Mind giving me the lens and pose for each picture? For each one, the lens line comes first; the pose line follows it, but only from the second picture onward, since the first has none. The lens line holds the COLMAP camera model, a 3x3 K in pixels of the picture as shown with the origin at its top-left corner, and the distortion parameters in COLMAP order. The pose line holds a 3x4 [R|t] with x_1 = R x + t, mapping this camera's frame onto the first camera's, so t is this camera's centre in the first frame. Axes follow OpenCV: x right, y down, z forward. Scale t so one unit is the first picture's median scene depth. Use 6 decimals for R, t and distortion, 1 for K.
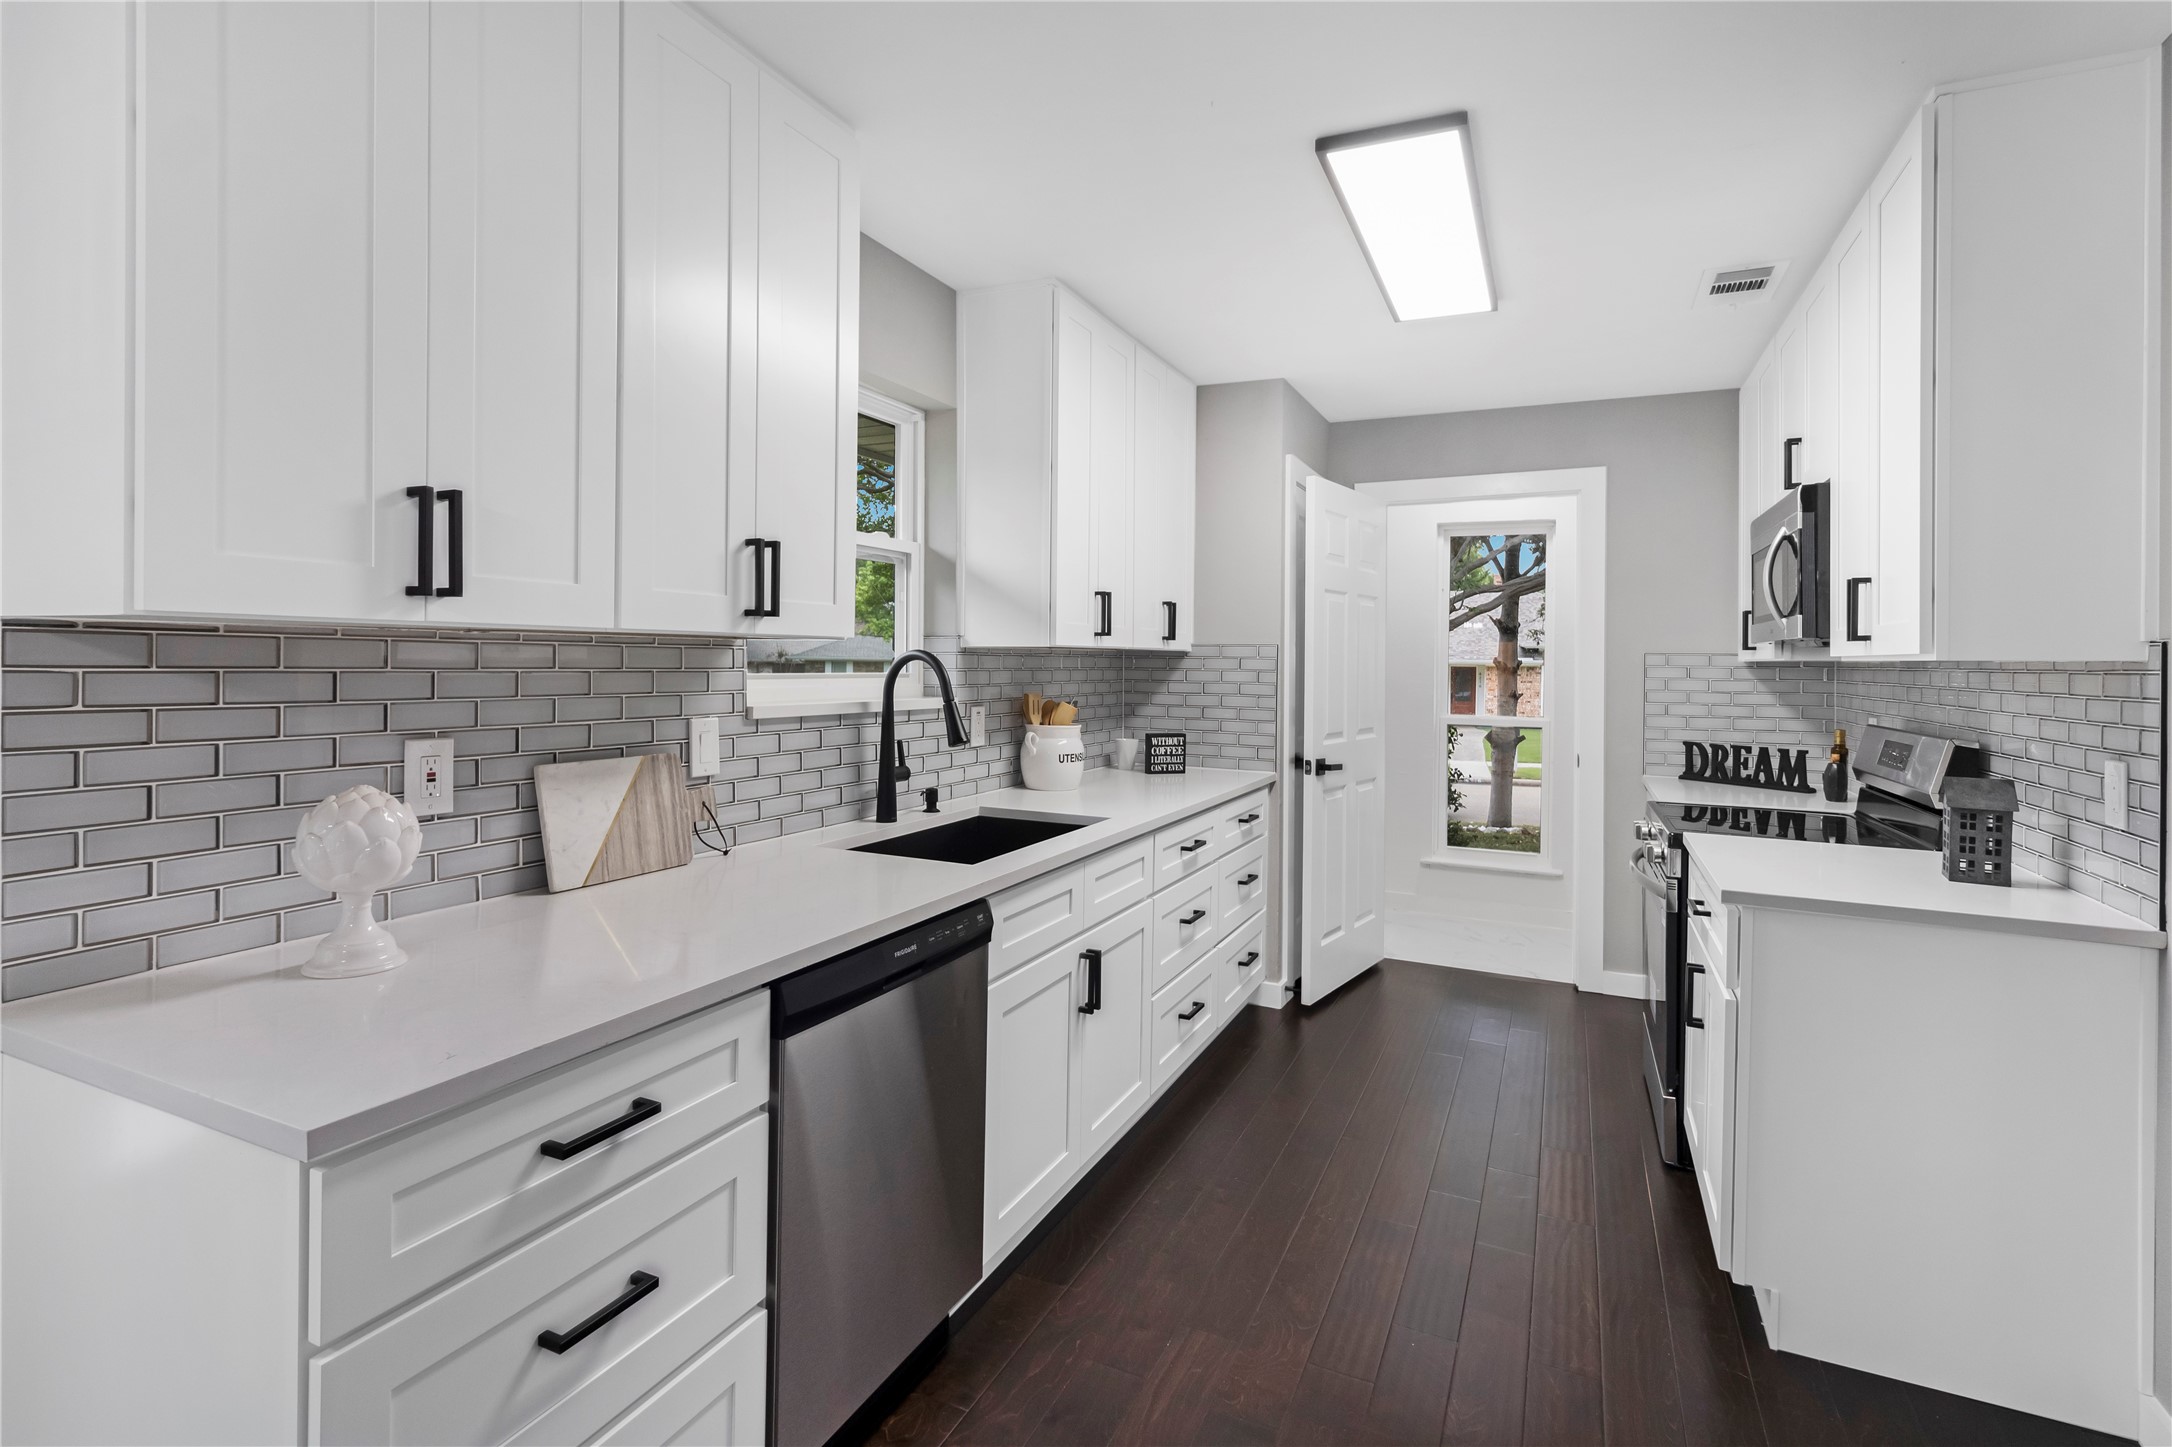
lens RADIAL K [[1027.2, 0, 1087.2], [0, 1027.2, 690.6], [0, 0, 1]] dist [-0.002440, 0.000199]
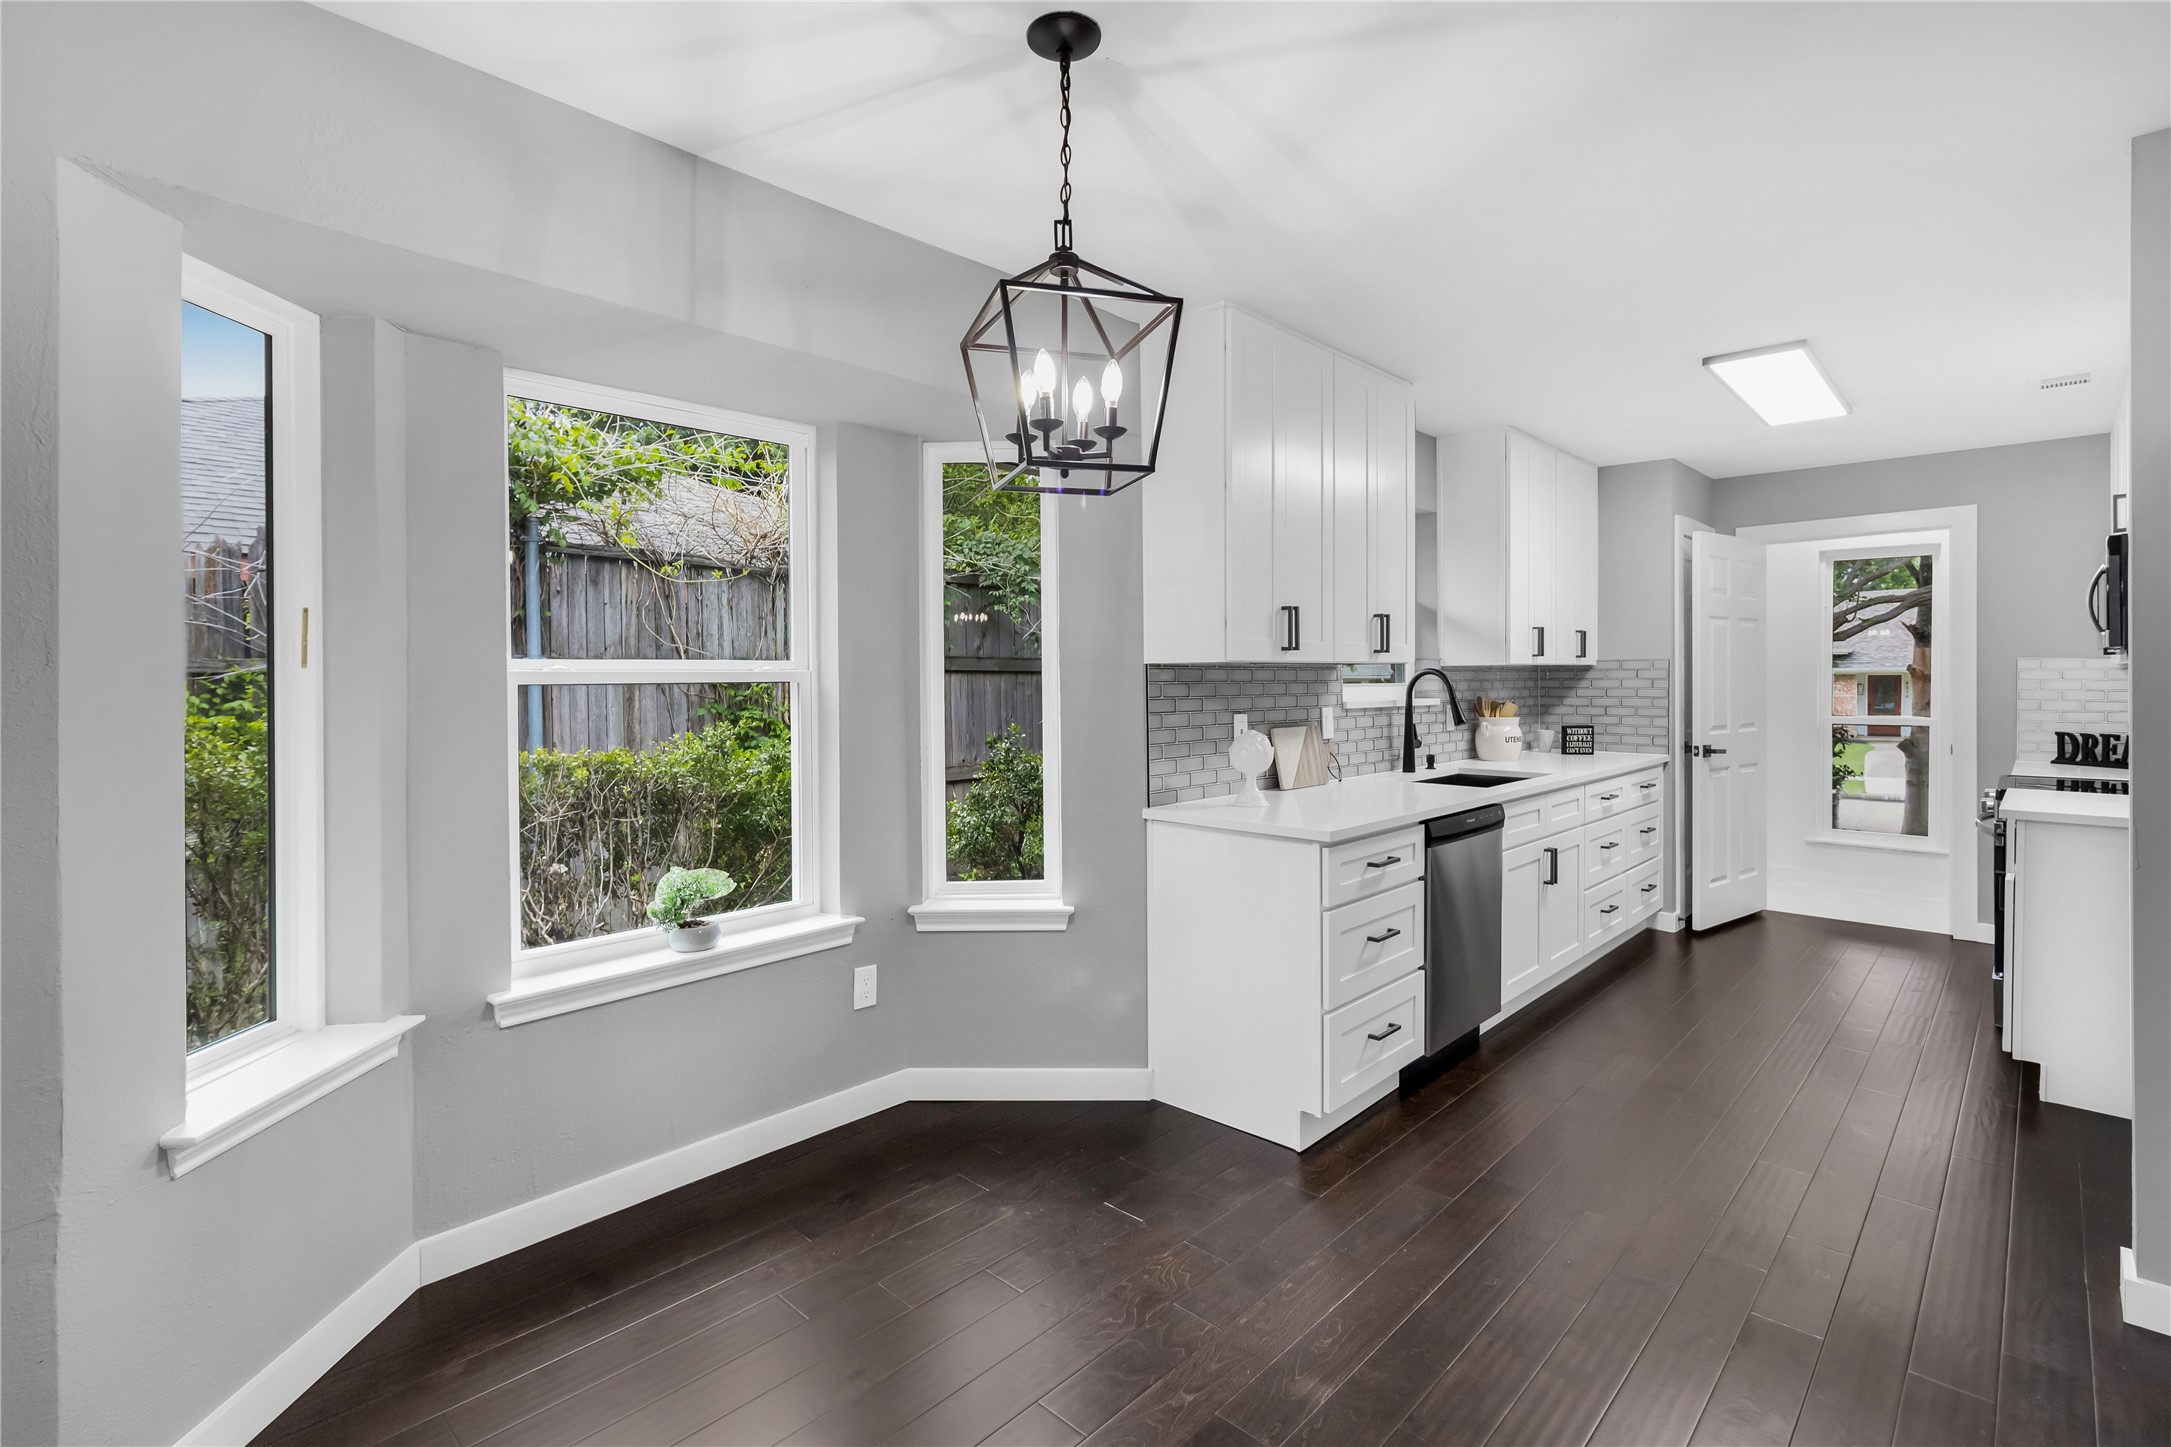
lens RADIAL K [[1009.3, 0, 1086.0], [0, 1009.3, 705.4], [0, 0, 1]] dist [0.003733, 0.000032]
pose [[0.947943, -0.007991, -0.318339, -0.132822], [0.007293, 0.999968, -0.003384, 0.016592], [0.318356, 0.000886, 0.947971, -0.558096]]
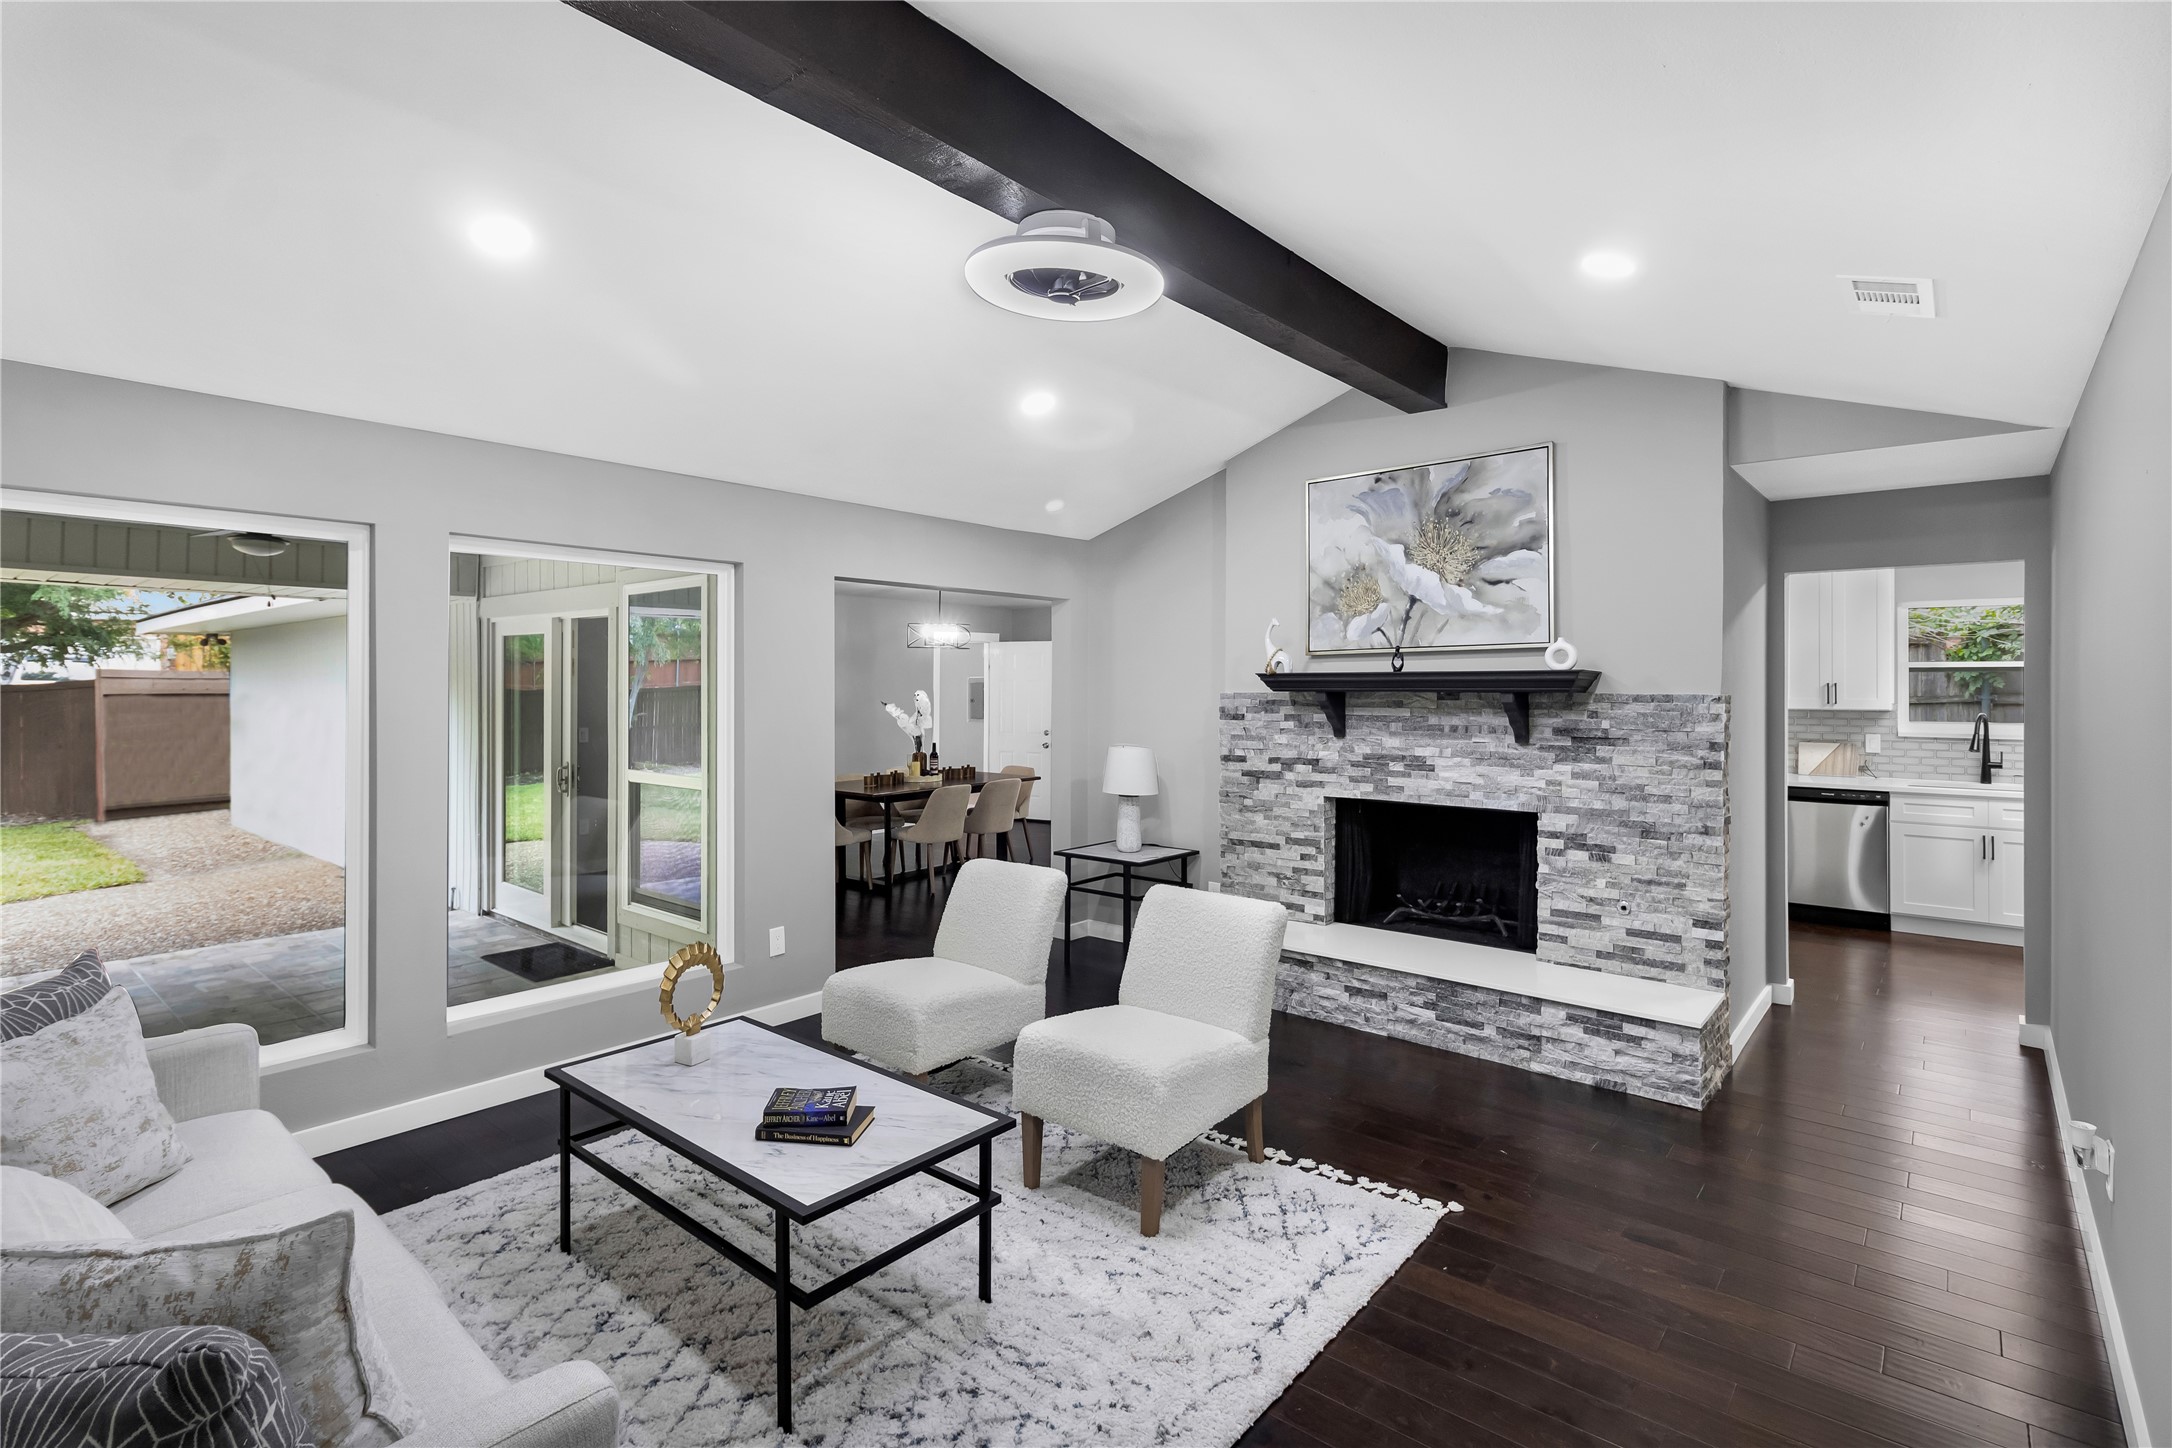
lens RADIAL K [[1038.7, 0, 1077.6], [0, 1038.7, 675.2], [0, 0, 1]] dist [0.000338, 0.000087]
pose [[-0.266741, -0.010279, -0.963714, 2.147449], [-0.016386, 0.999847, -0.006128, -0.061184], [0.963629, 0.014157, -0.266868, -0.317252]]
